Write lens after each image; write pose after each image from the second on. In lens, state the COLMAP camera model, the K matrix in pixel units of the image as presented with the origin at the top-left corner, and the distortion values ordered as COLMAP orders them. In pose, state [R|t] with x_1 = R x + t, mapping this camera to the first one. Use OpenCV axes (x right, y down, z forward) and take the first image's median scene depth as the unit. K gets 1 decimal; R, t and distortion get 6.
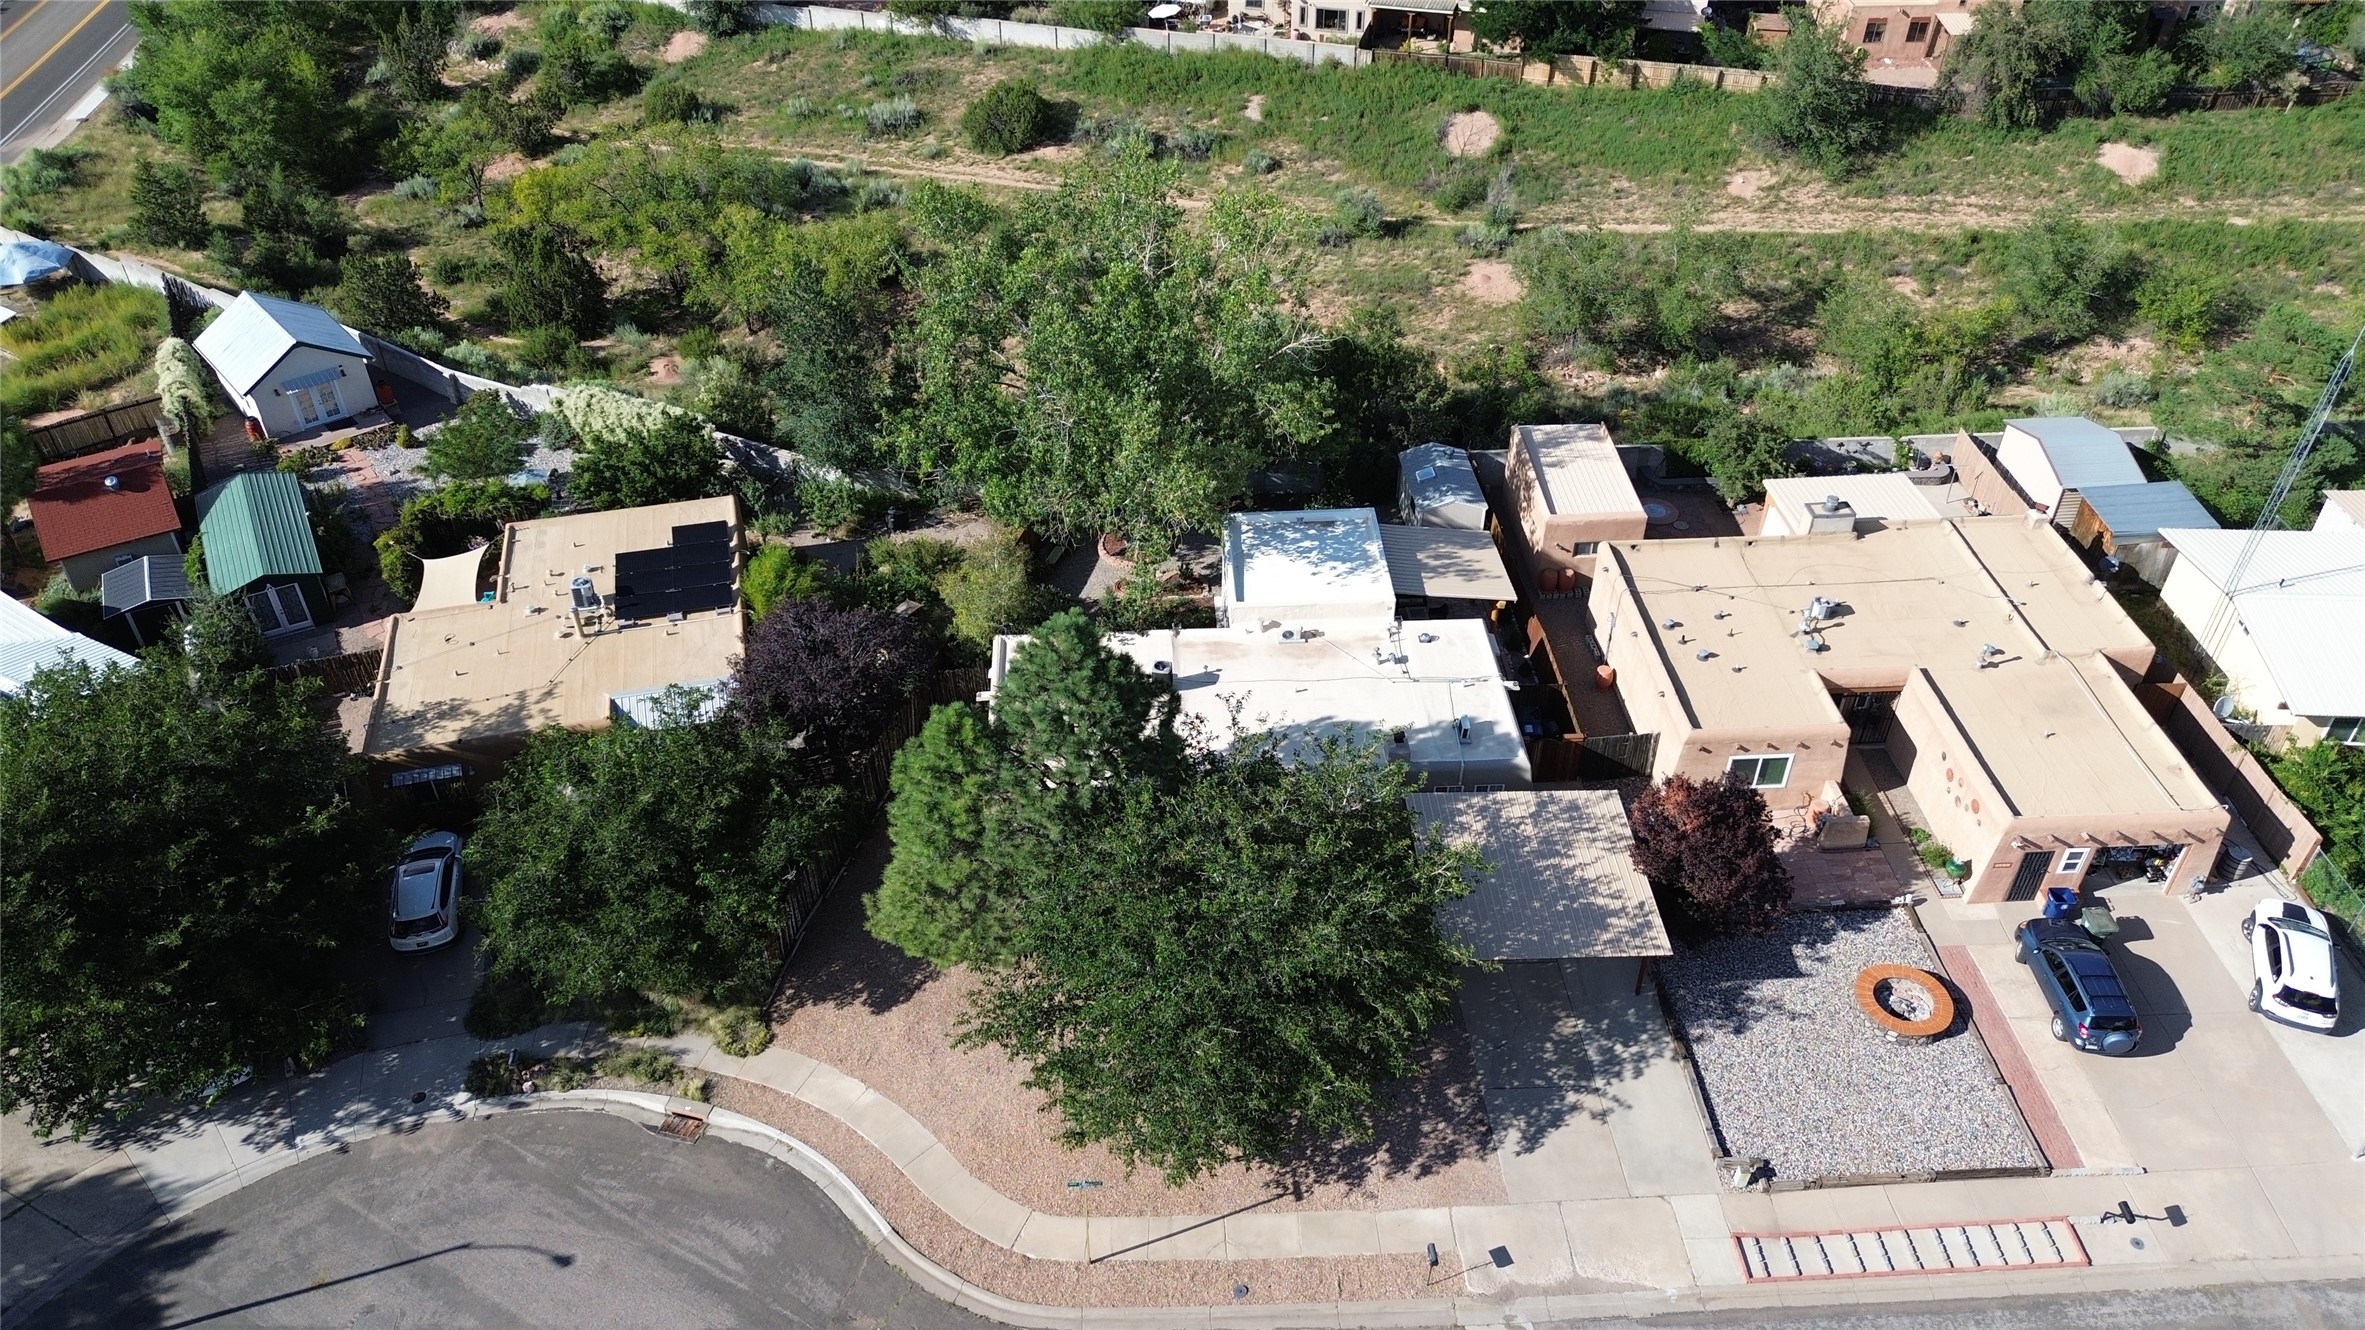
lens RADIAL K [[1681.5, 0, 1188.0], [0, 1681.5, 655.6], [0, 0, 1]] dist [0.060335, -0.054411]
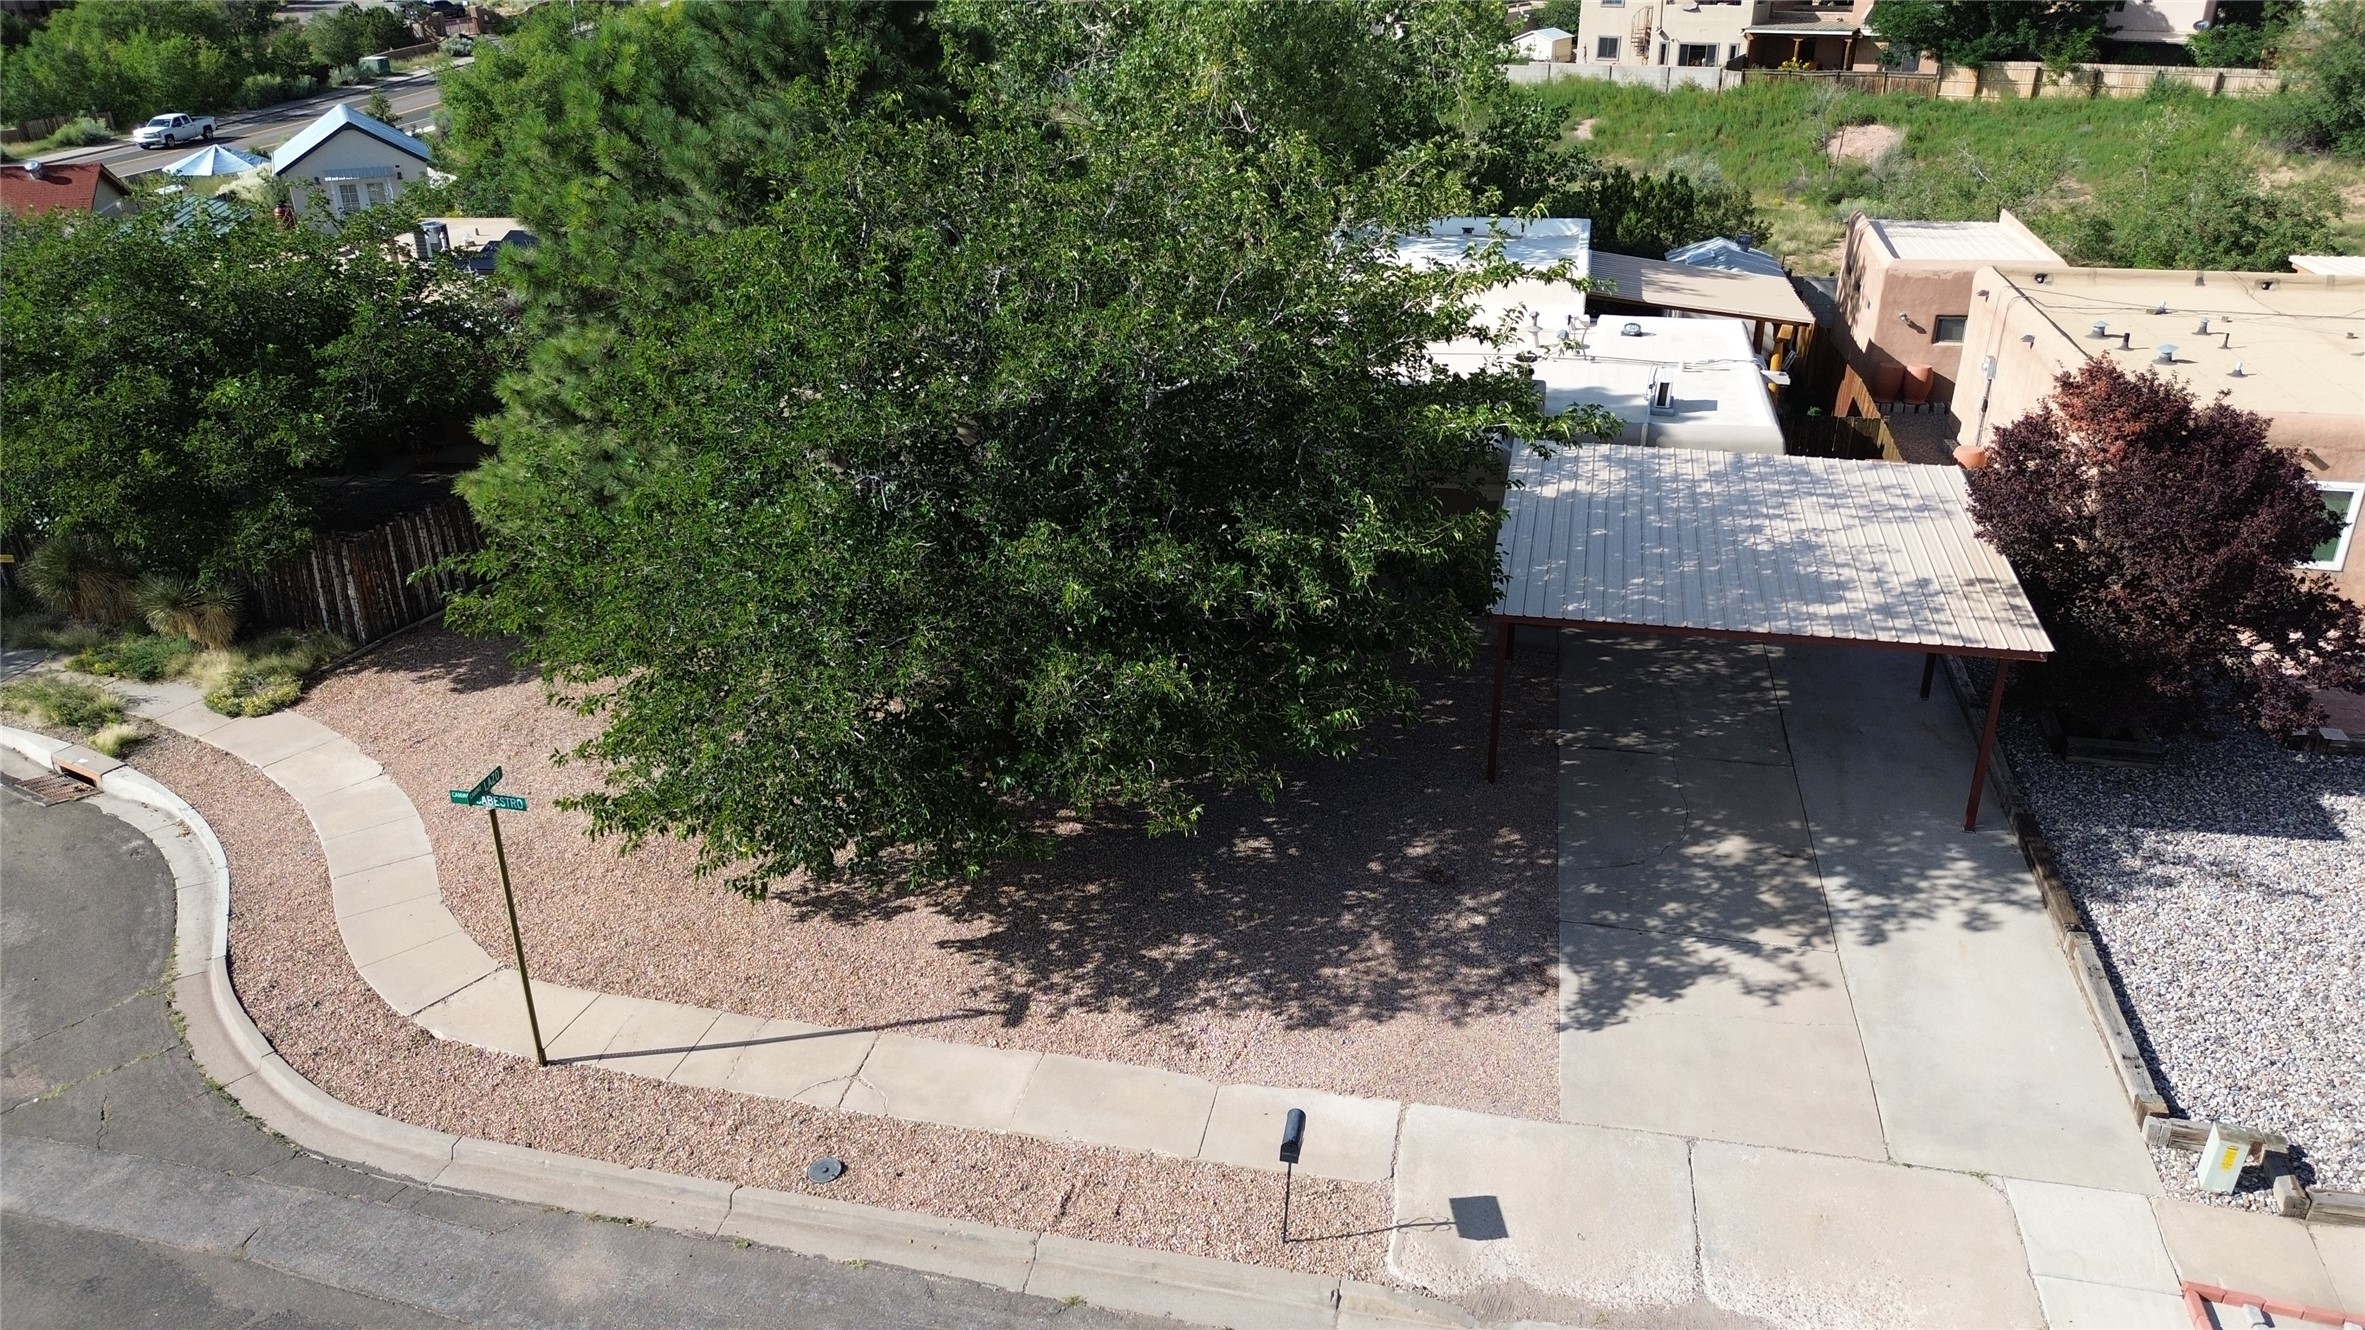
lens RADIAL K [[1681.5, 0, 1184.7], [0, 1681.5, 656.4], [0, 0, 1]] dist [0.060335, -0.054411]
pose [[0.964772, 0.100235, -0.243243, 0.140832], [-0.153300, 0.965578, -0.210137, 0.232841], [0.213807, 0.240023, 0.946929, 0.430071]]
